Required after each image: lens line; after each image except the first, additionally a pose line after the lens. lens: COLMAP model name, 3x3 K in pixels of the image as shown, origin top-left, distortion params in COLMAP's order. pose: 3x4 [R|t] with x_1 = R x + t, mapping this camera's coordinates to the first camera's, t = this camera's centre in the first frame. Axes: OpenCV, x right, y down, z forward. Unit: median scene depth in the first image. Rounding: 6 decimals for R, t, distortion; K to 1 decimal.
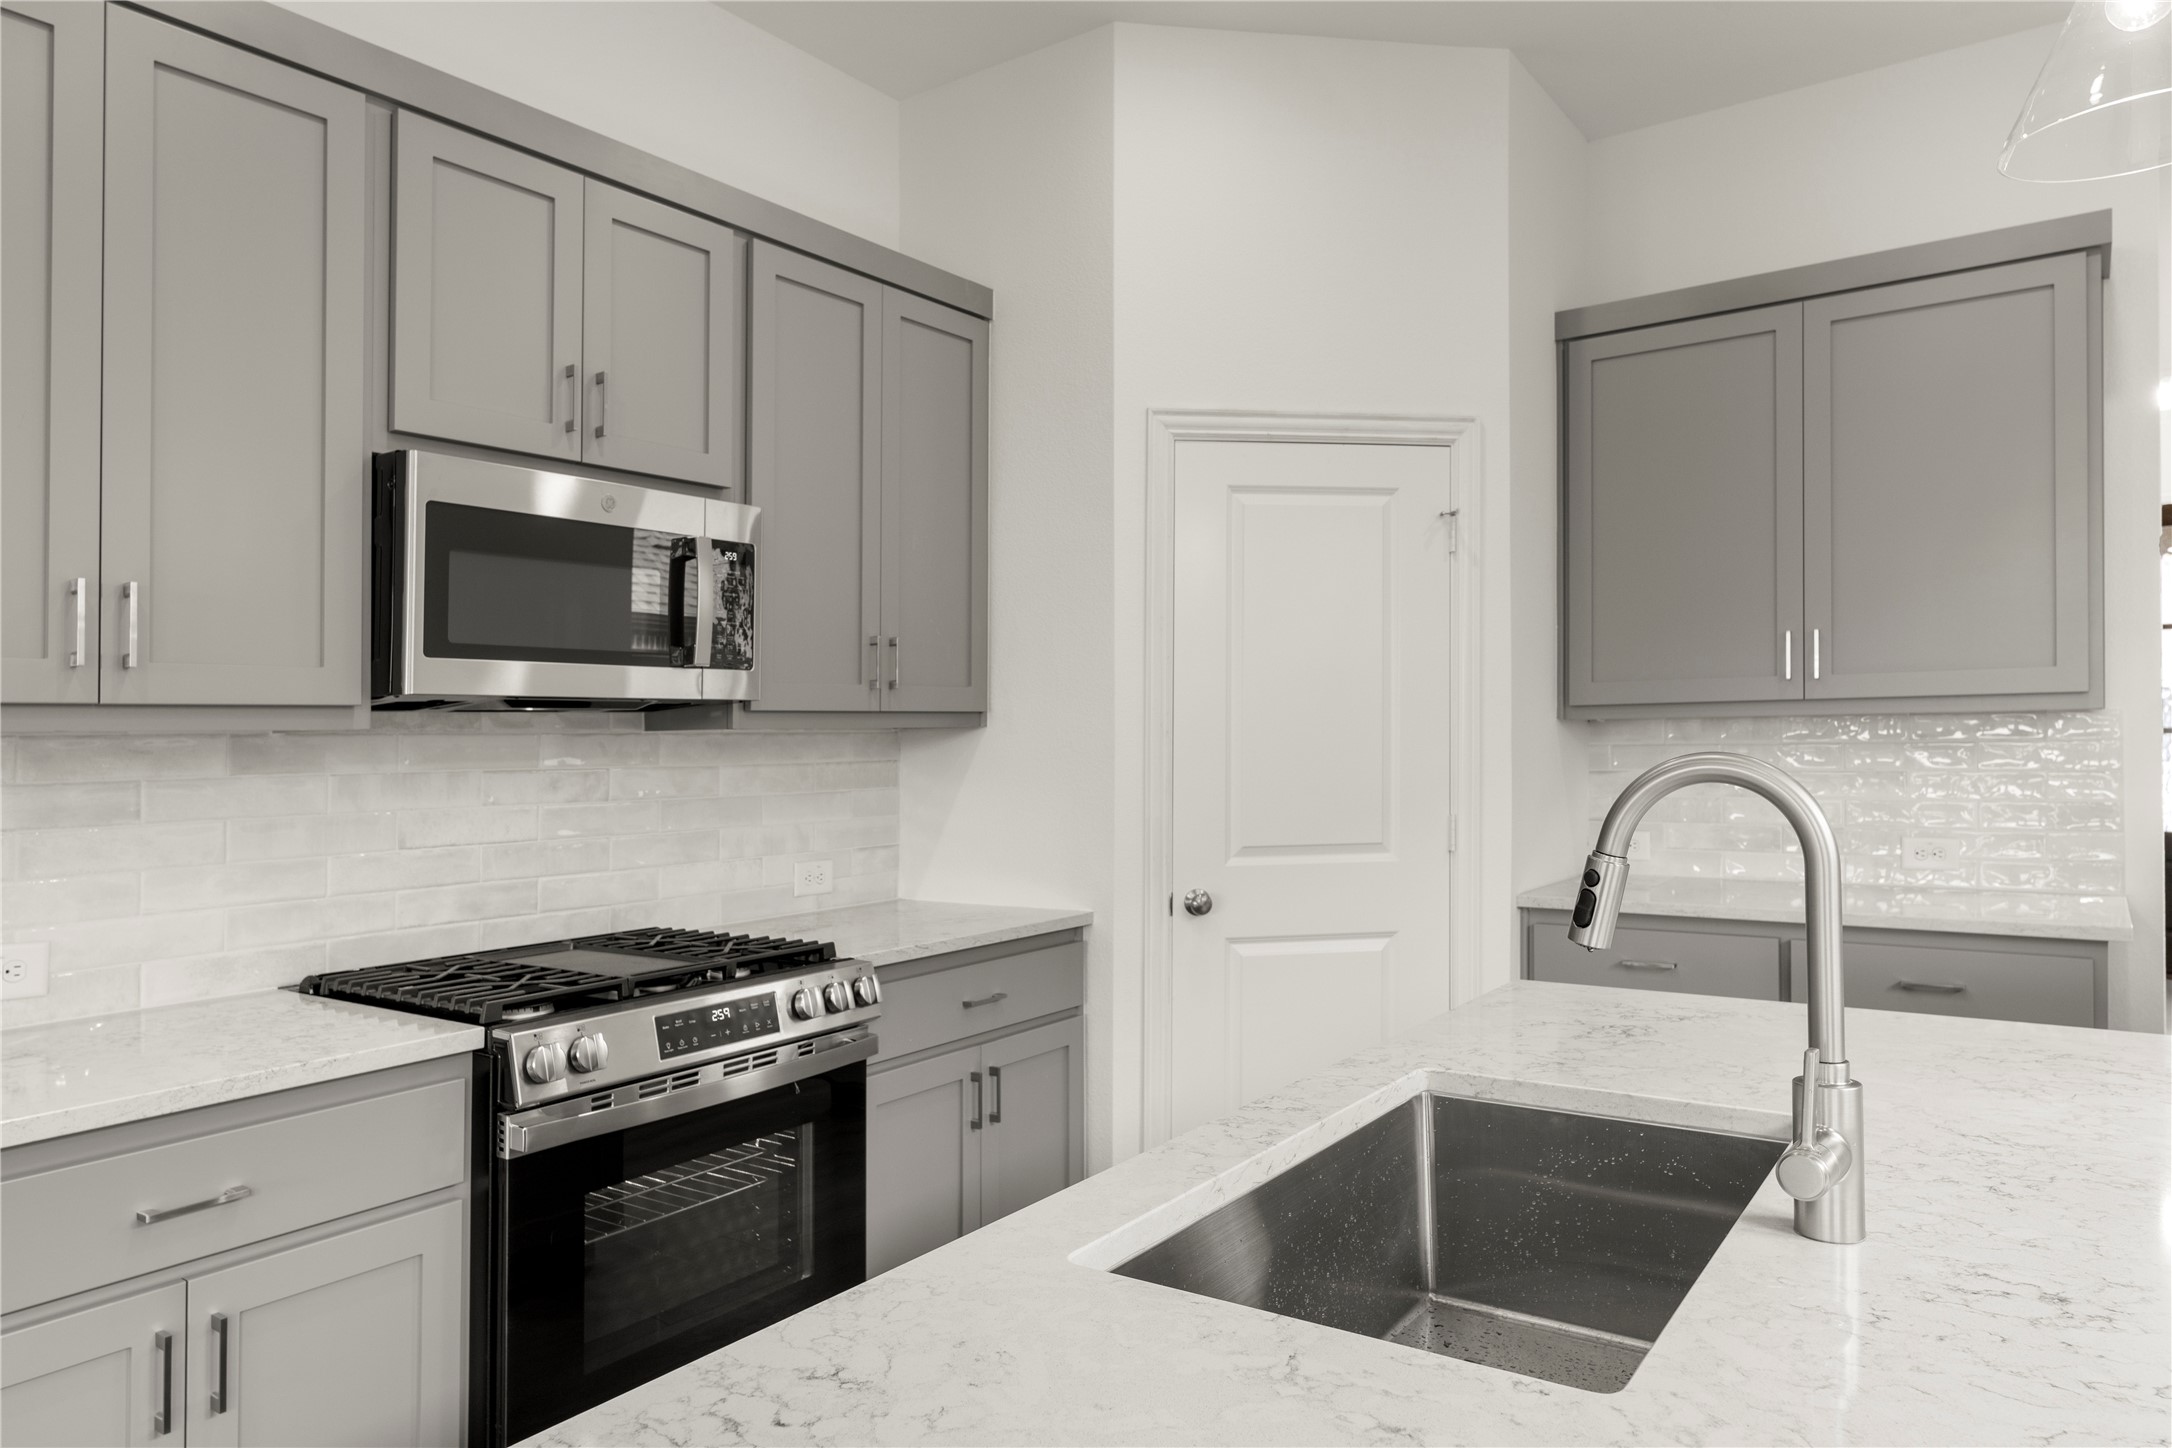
lens RADIAL K [[1417.2, 0, 1081.5], [0, 1417.2, 750.1], [0, 0, 1]] dist [0.003716, 0.002472]
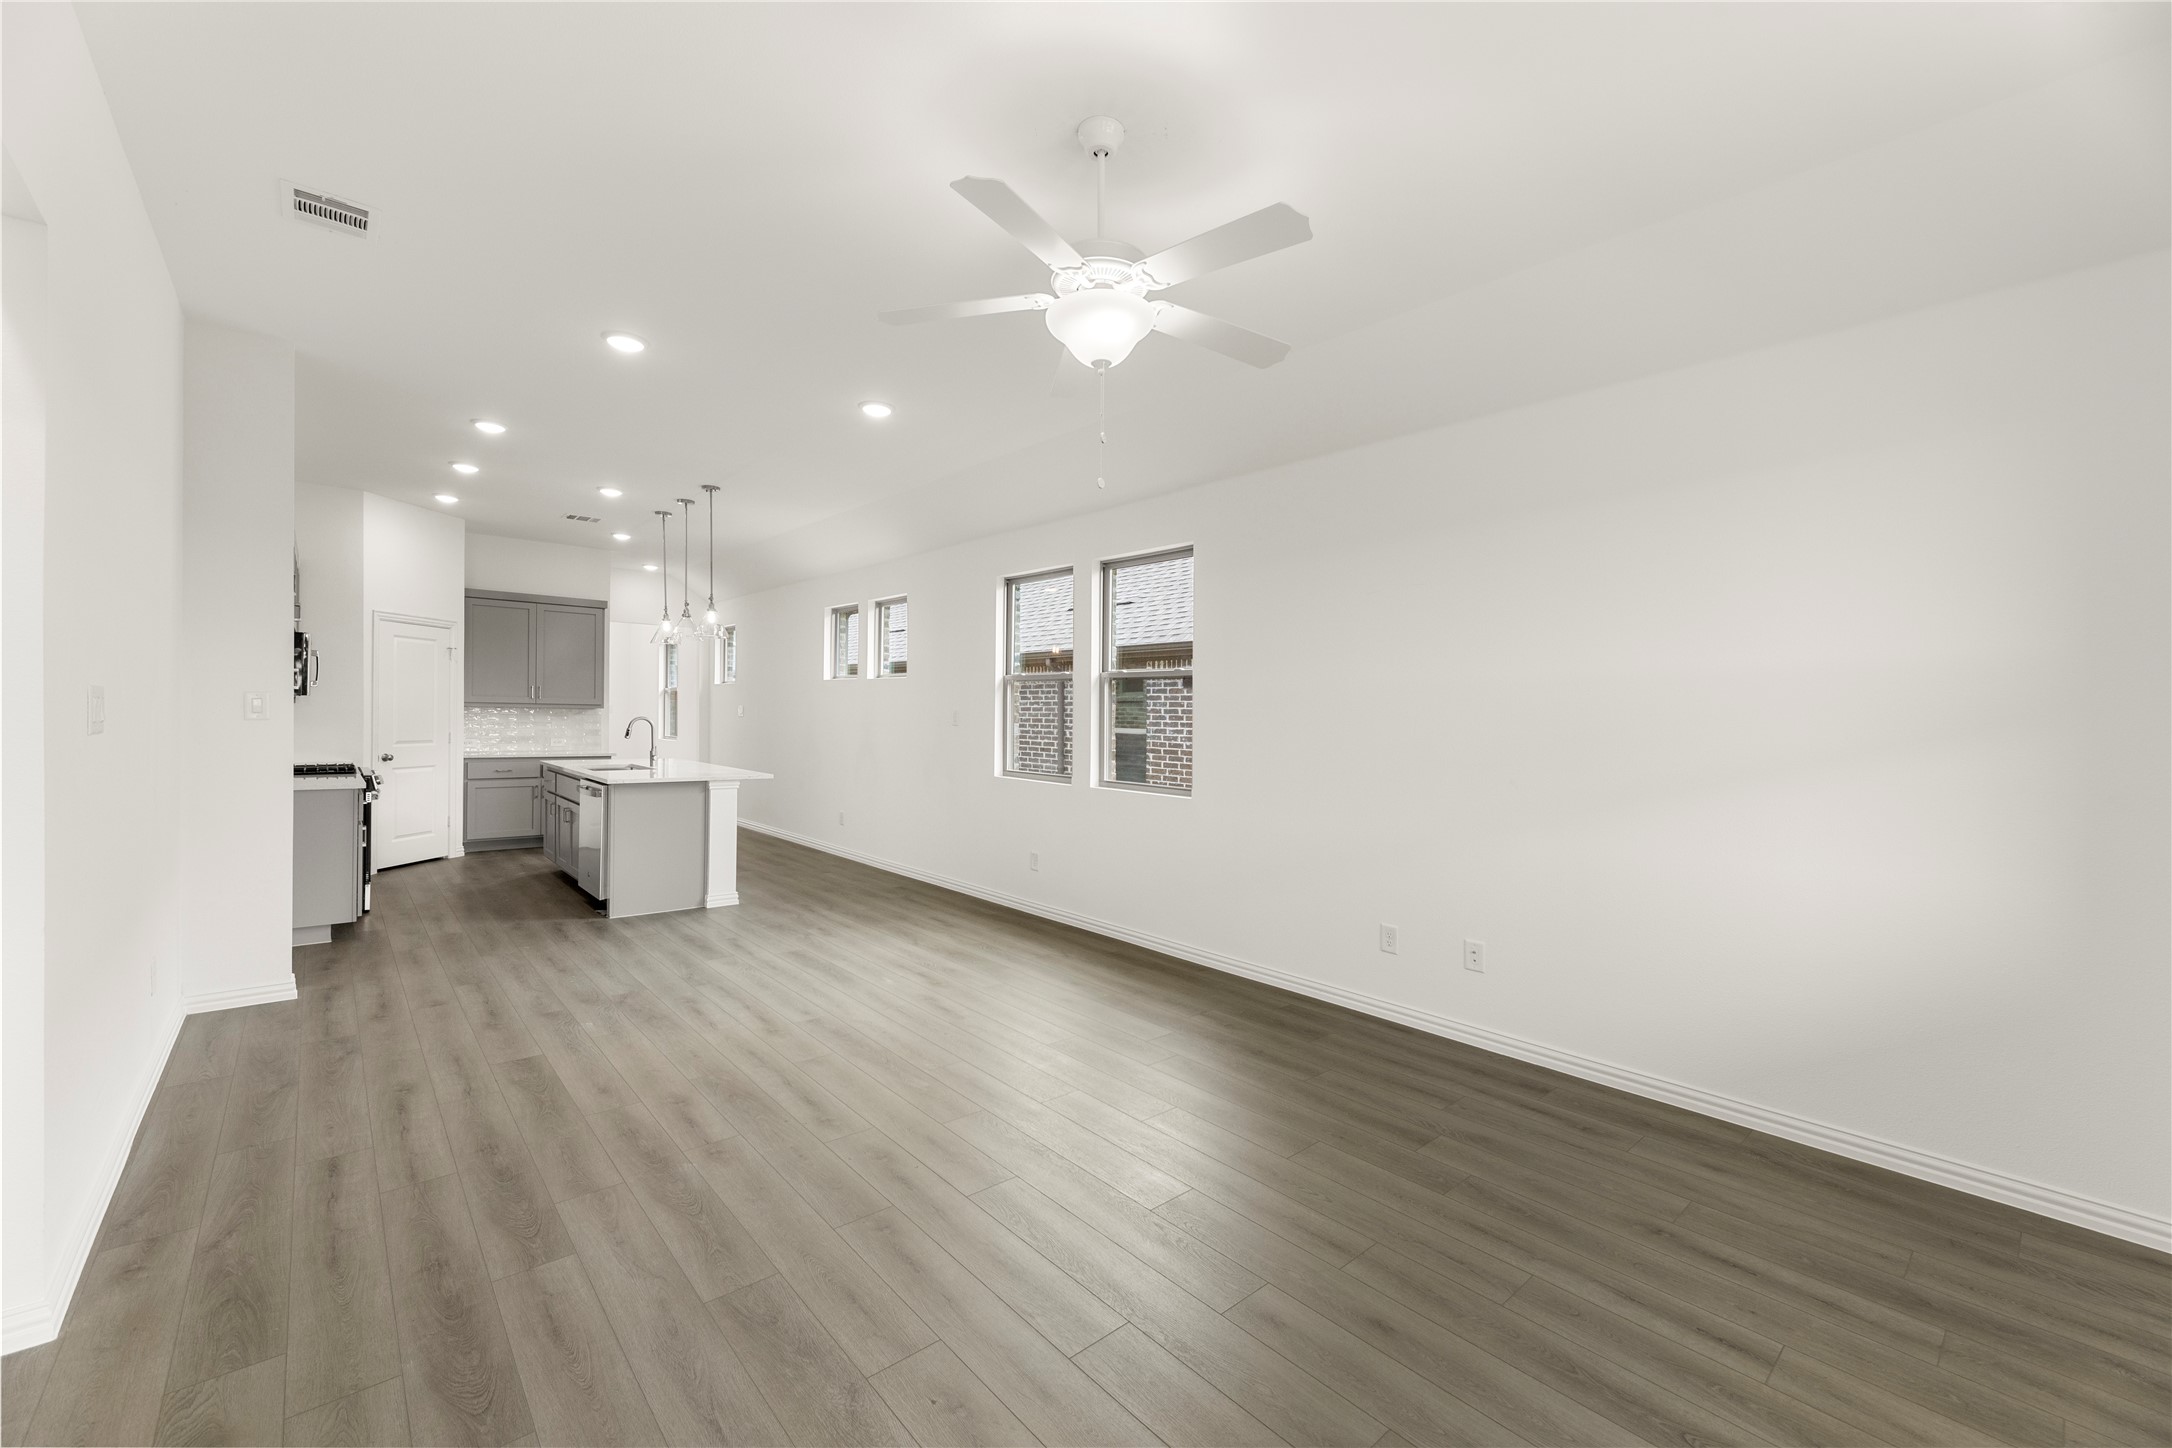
lens RADIAL K [[865.7, 0, 1103.6], [0, 865.7, 748.5], [0, 0, 1]] dist [0.001214, 0.000114]
pose [[0.216597, -0.017228, 0.976109, -1.765831], [-0.014724, 0.999673, 0.020911, 0.019790], [-0.976150, -0.018901, 0.216272, -1.262364]]
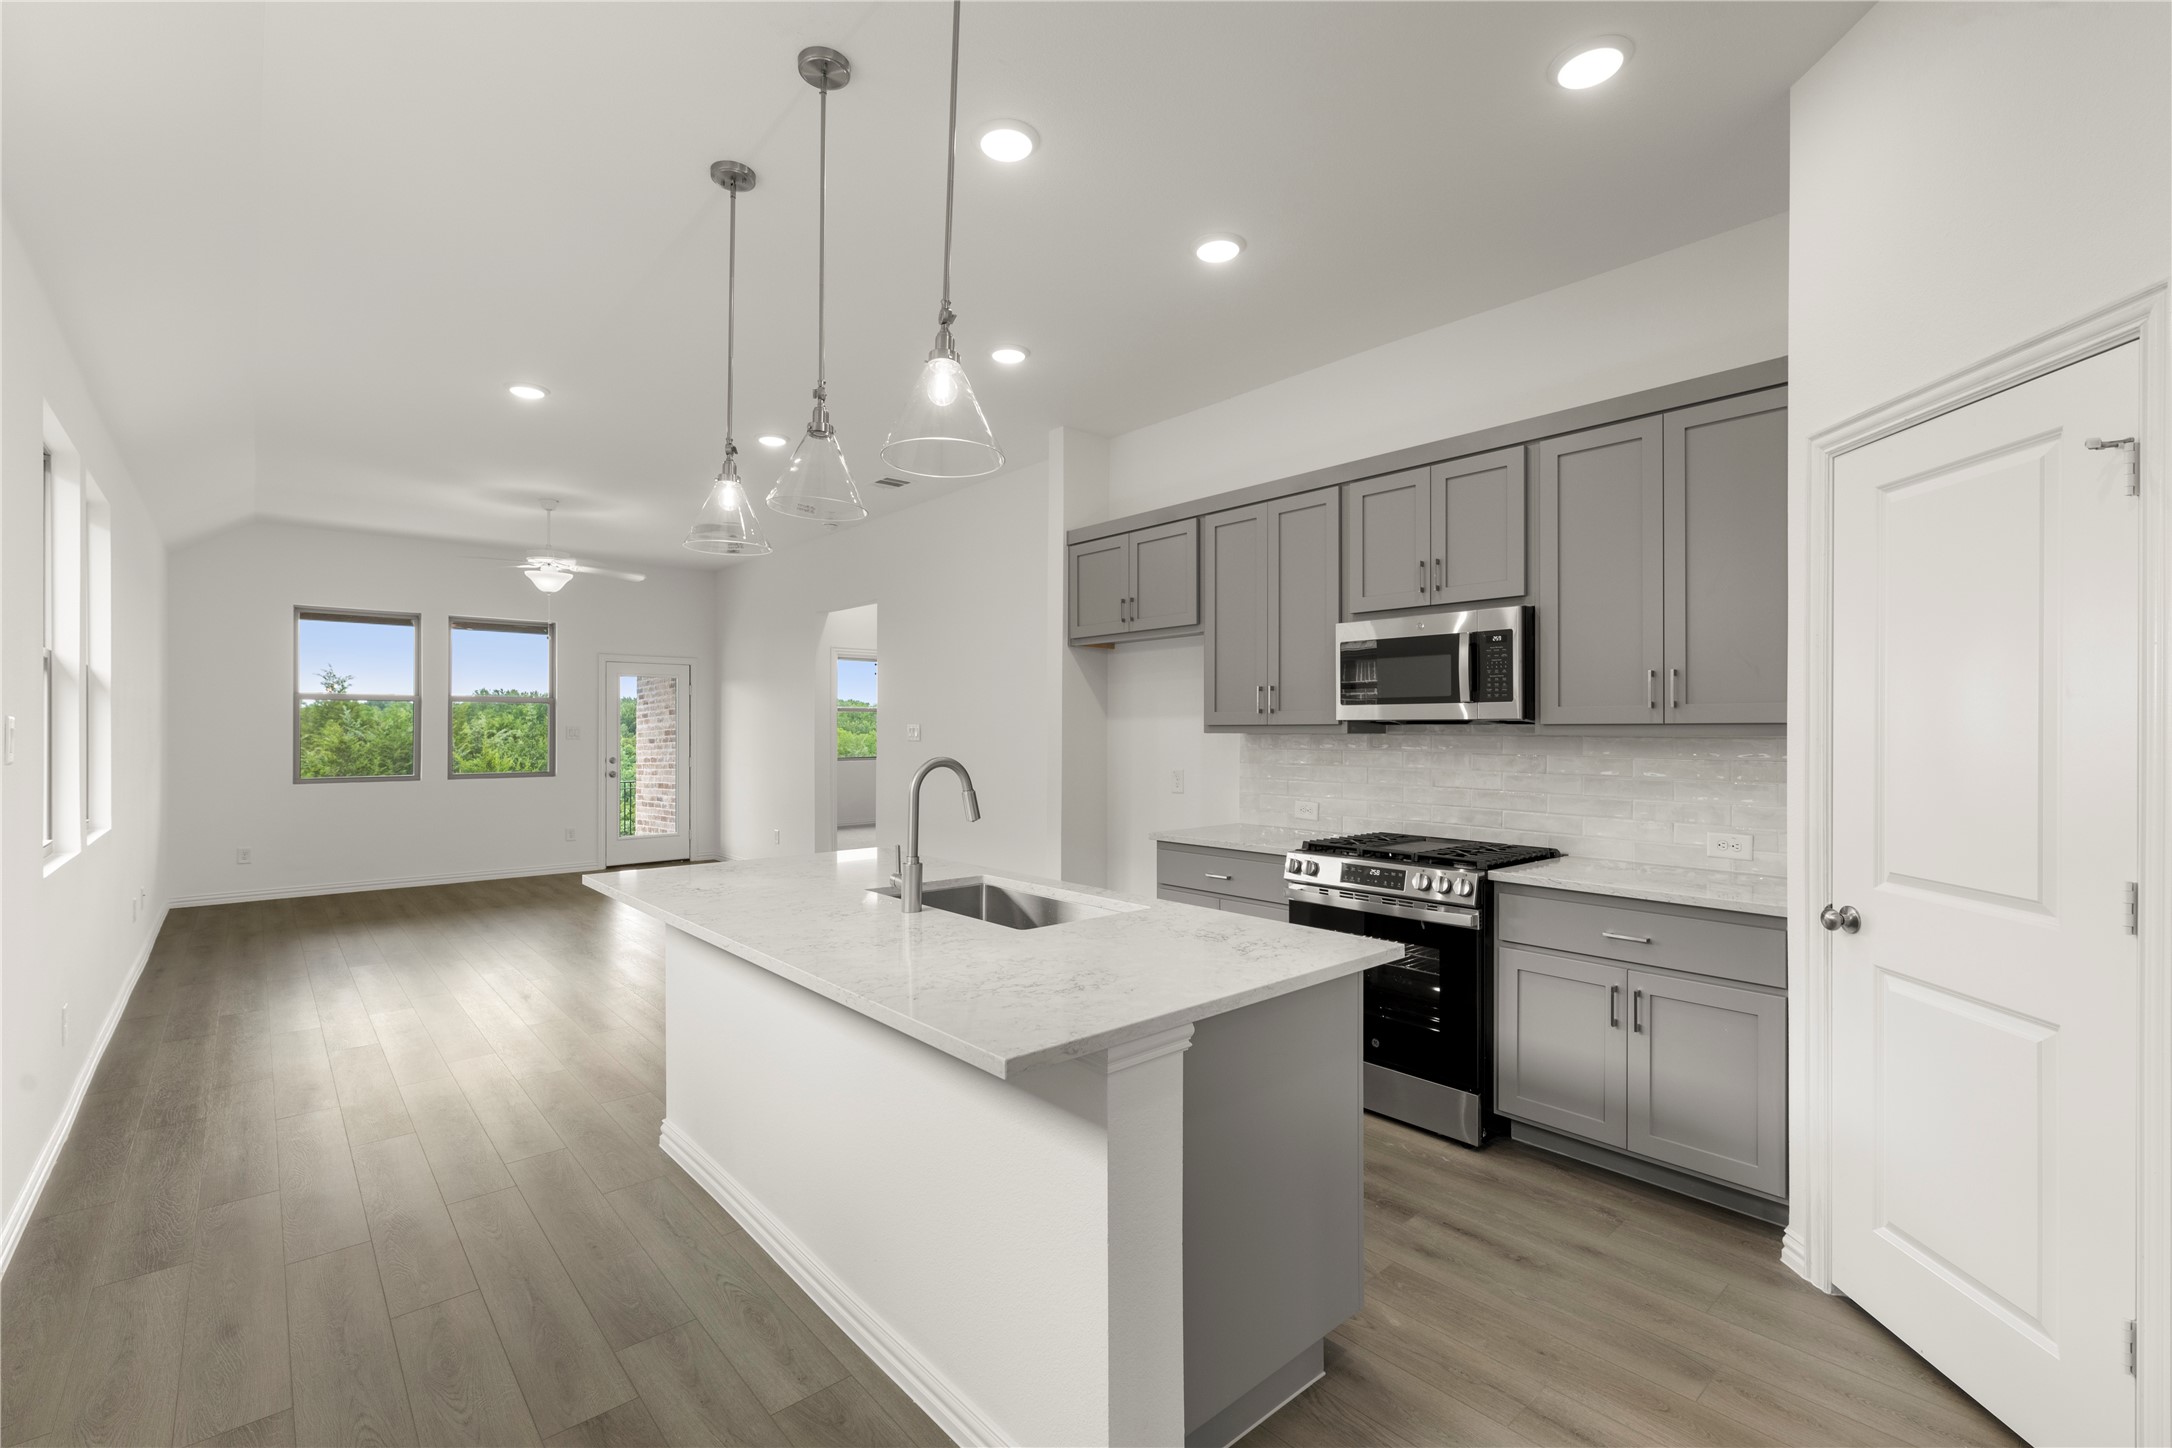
lens RADIAL K [[941.1, 0, 1077.5], [0, 941.1, 735.1], [0, 0, 1]] dist [0.000580, -0.000245]
pose [[-0.237606, 0.023363, -0.971081, 0.952055], [-0.004564, 0.999673, 0.025168, -0.039701], [0.971351, 0.010412, -0.237421, 0.715365]]
